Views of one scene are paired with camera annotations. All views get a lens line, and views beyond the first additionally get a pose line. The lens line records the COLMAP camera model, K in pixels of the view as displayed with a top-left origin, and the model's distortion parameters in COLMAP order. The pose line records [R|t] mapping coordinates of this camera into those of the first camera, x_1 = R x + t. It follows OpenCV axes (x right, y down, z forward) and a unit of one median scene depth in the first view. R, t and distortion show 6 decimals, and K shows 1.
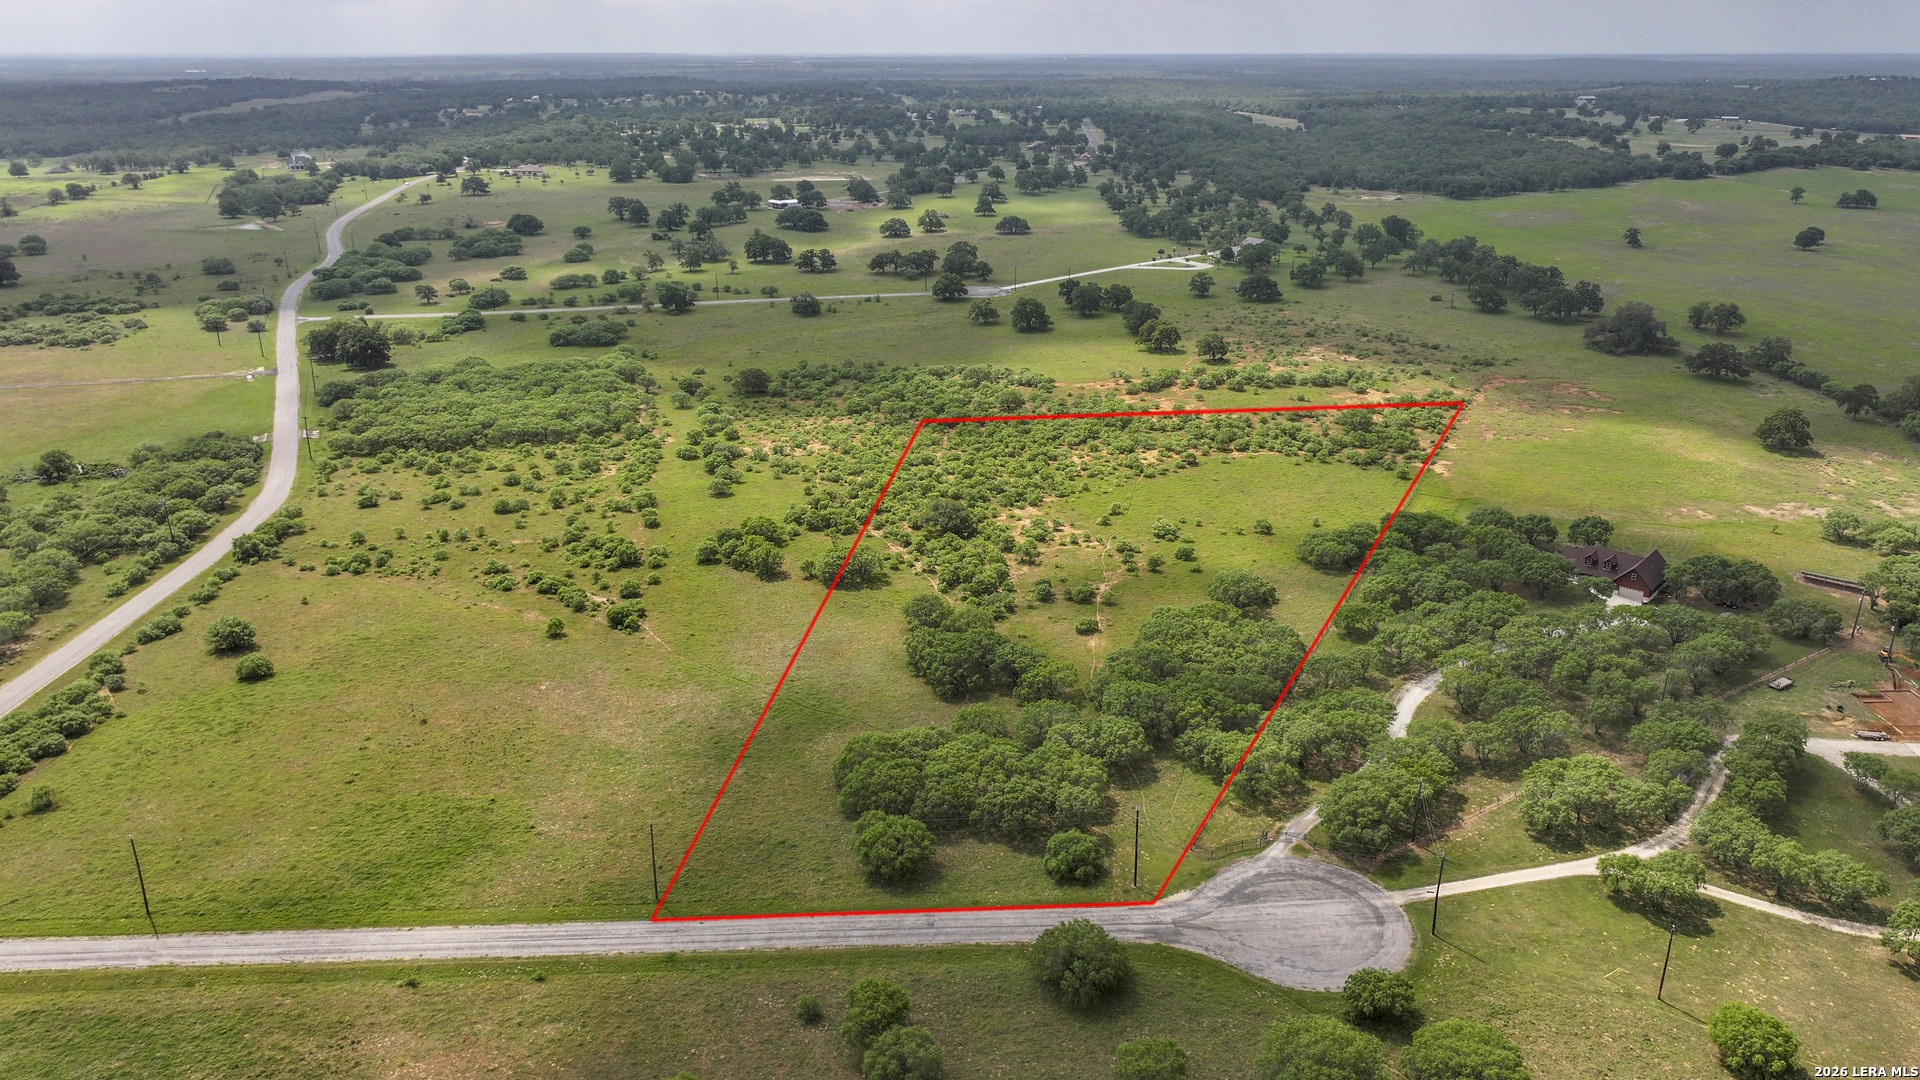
lens RADIAL K [[1361.5, 0, 959.2], [0, 1361.5, 532.0], [0, 0, 1]] dist [0.001707, -0.006021]
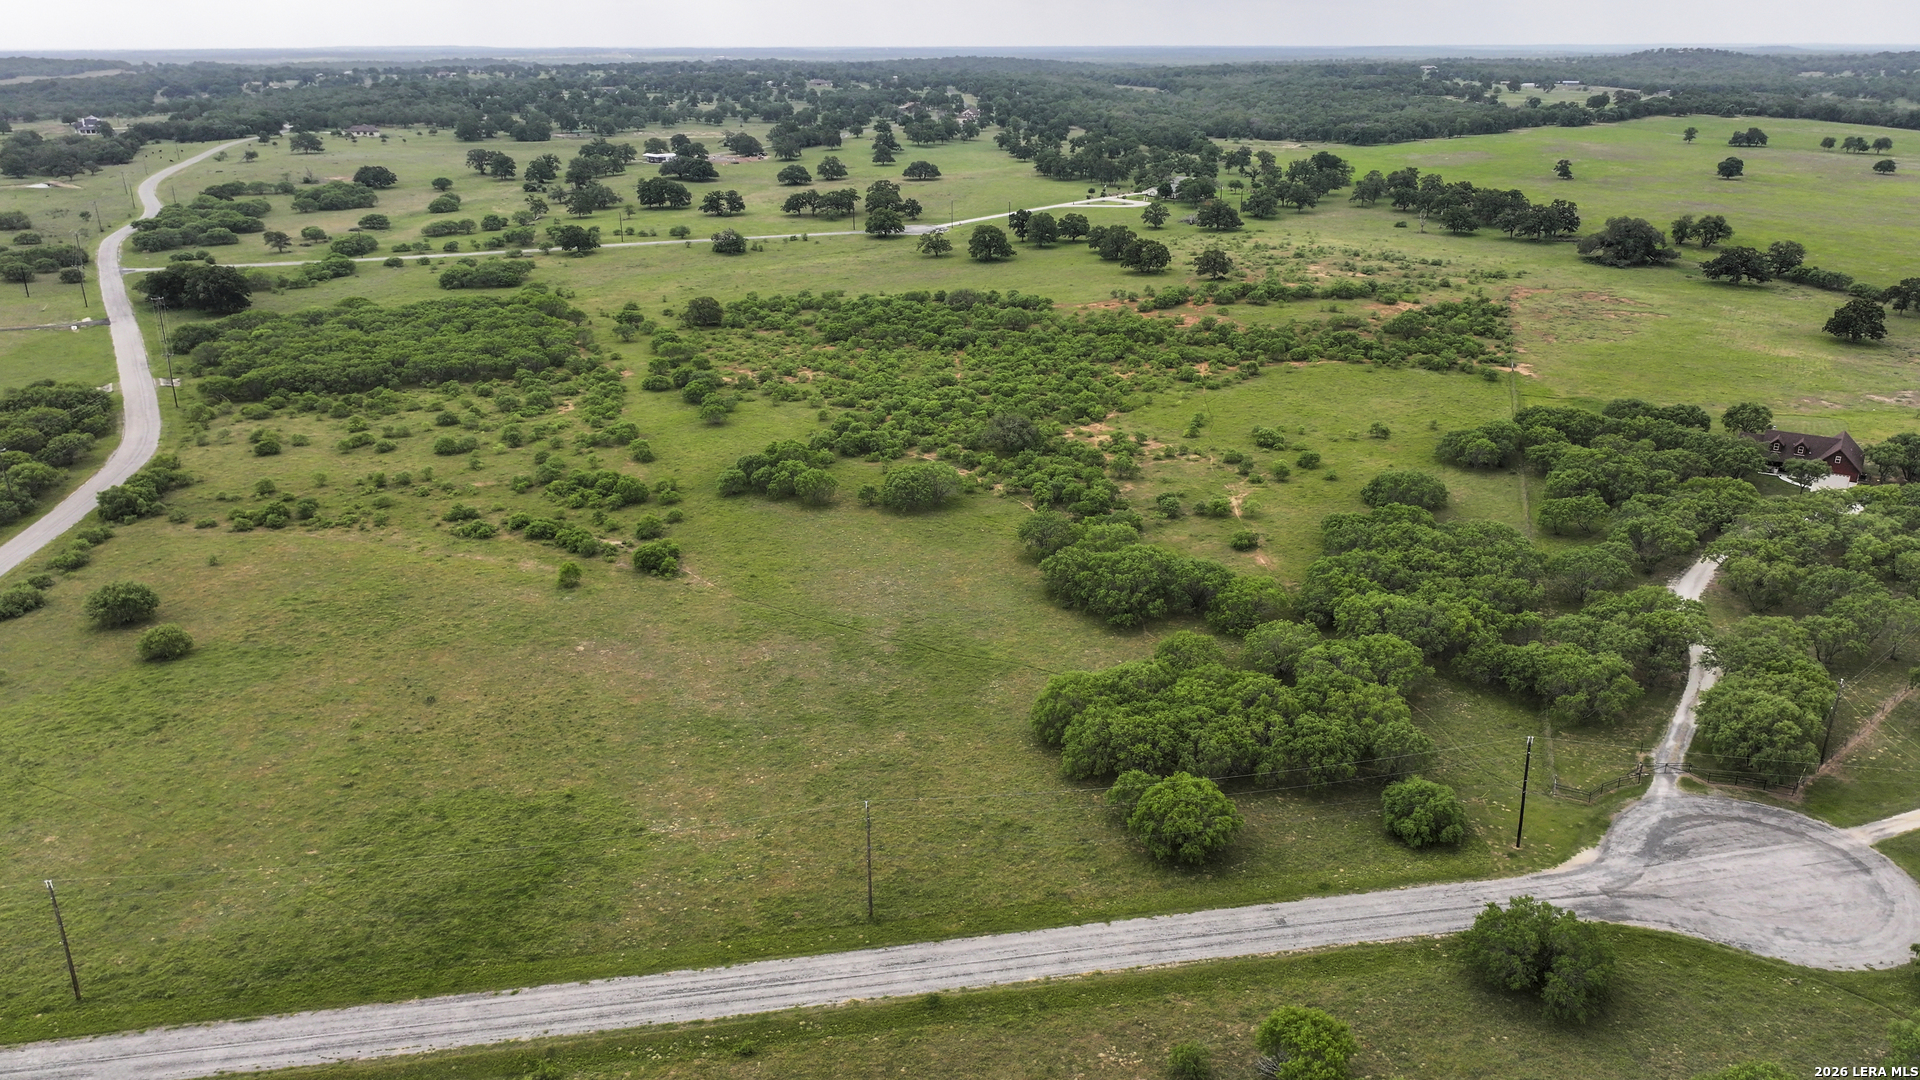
lens RADIAL K [[1361.5, 0, 962.4], [0, 1361.5, 539.1], [0, 0, 1]] dist [0.001707, -0.006021]
pose [[0.991715, -0.045512, 0.120121, -0.153266], [0.044502, 0.998948, 0.011078, 0.046087], [-0.120499, -0.005640, 0.992697, 0.194978]]
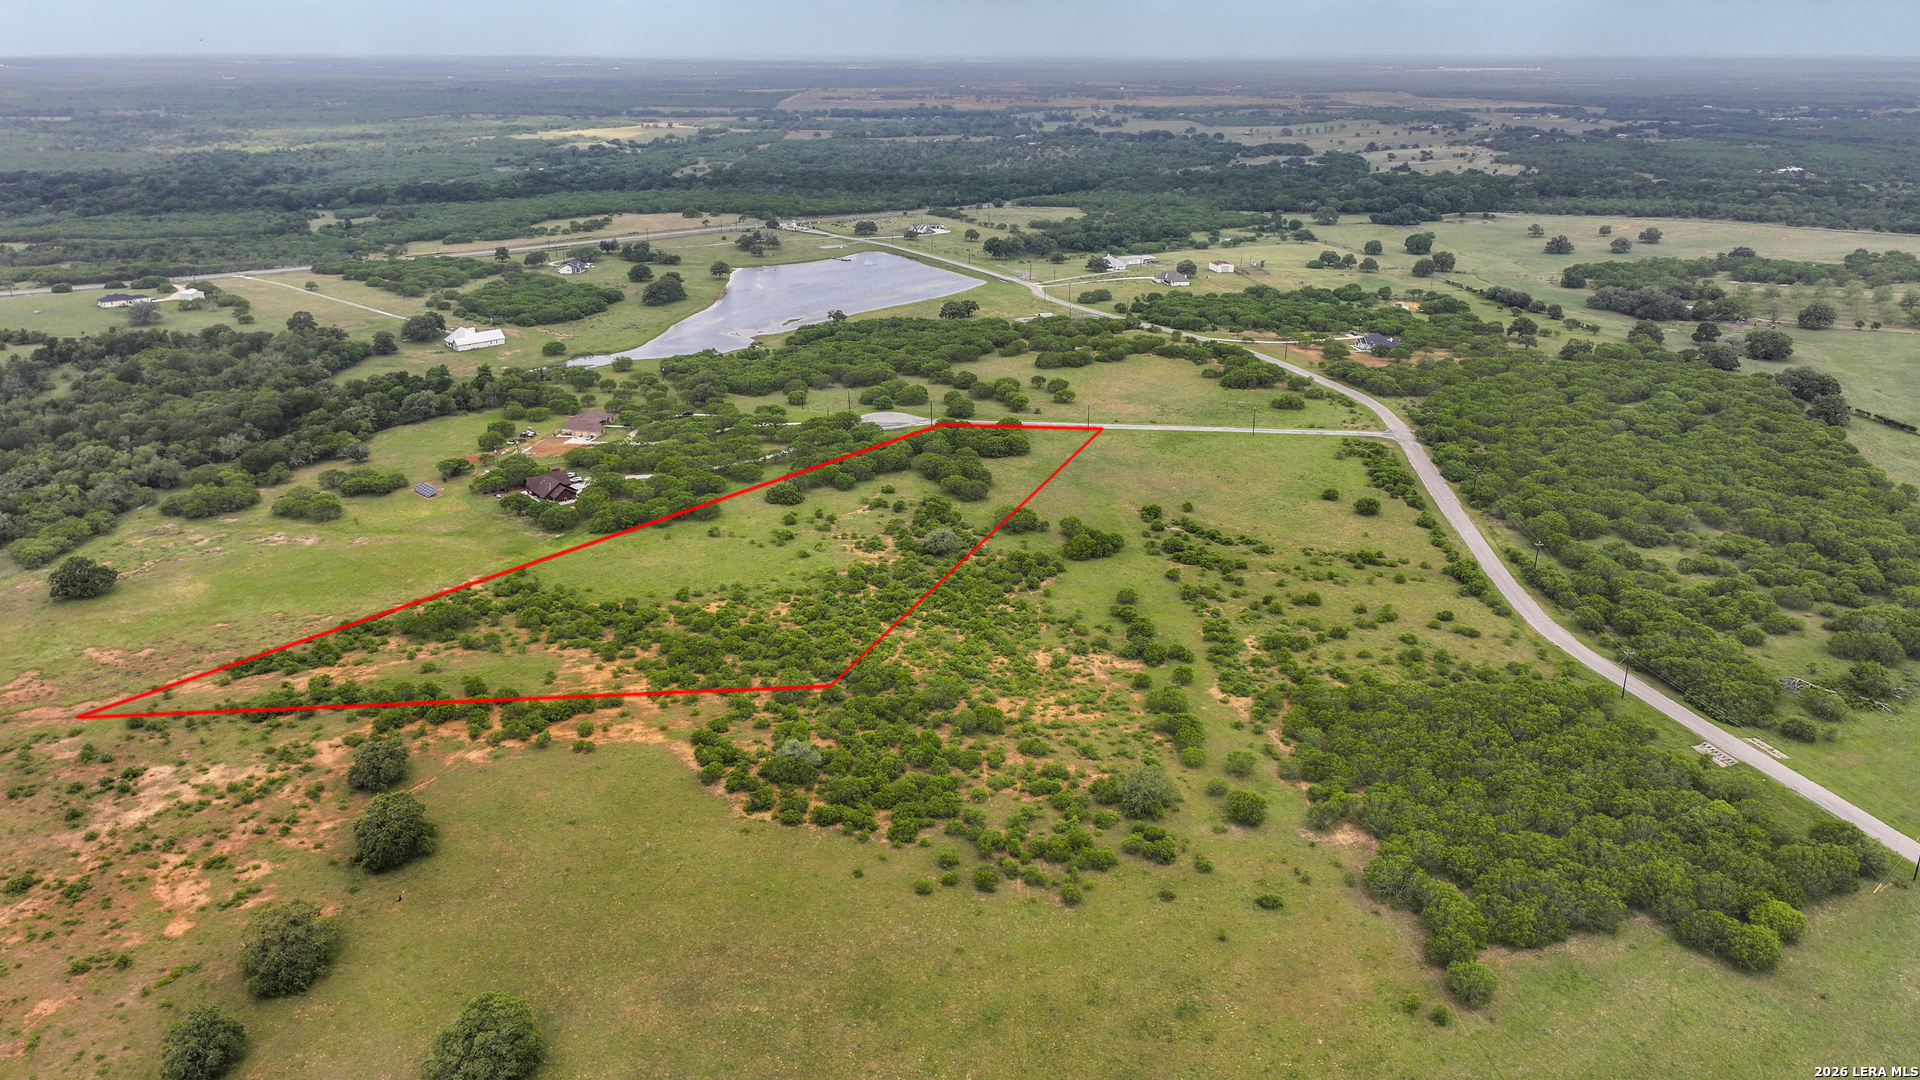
lens RADIAL K [[1361.5, 0, 964.1], [0, 1361.5, 534.7], [0, 0, 1]] dist [0.001707, -0.006021]
pose [[-0.989714, -0.046471, 0.135305, -0.227288], [0.049182, 0.777612, 0.626818, -0.911742], [-0.134343, 0.627025, -0.767327, 2.171036]]
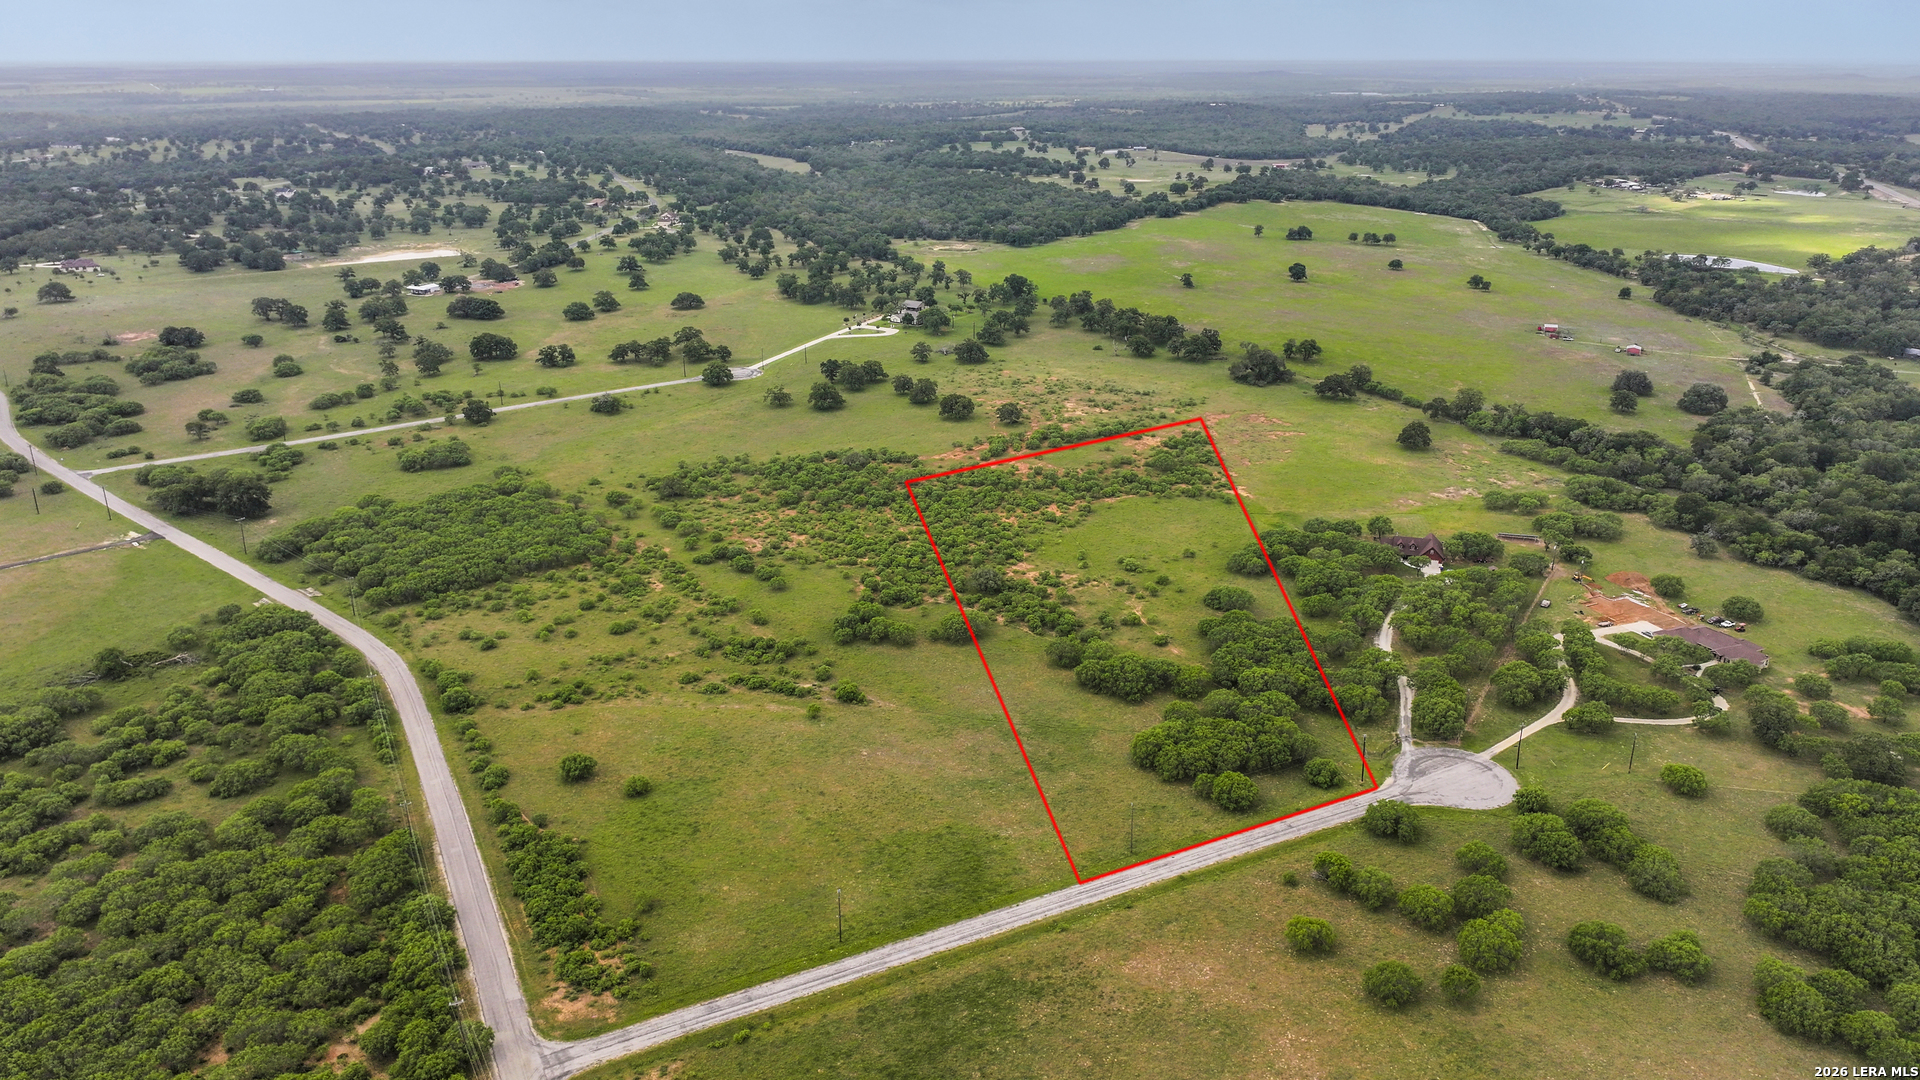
lens RADIAL K [[1361.5, 0, 963.6], [0, 1361.5, 537.8], [0, 0, 1]] dist [0.001707, -0.006021]
pose [[0.907391, -0.141163, 0.395872, -0.598424], [0.141242, 0.989547, 0.029113, -0.101991], [-0.395843, 0.029497, 0.917844, -0.238031]]
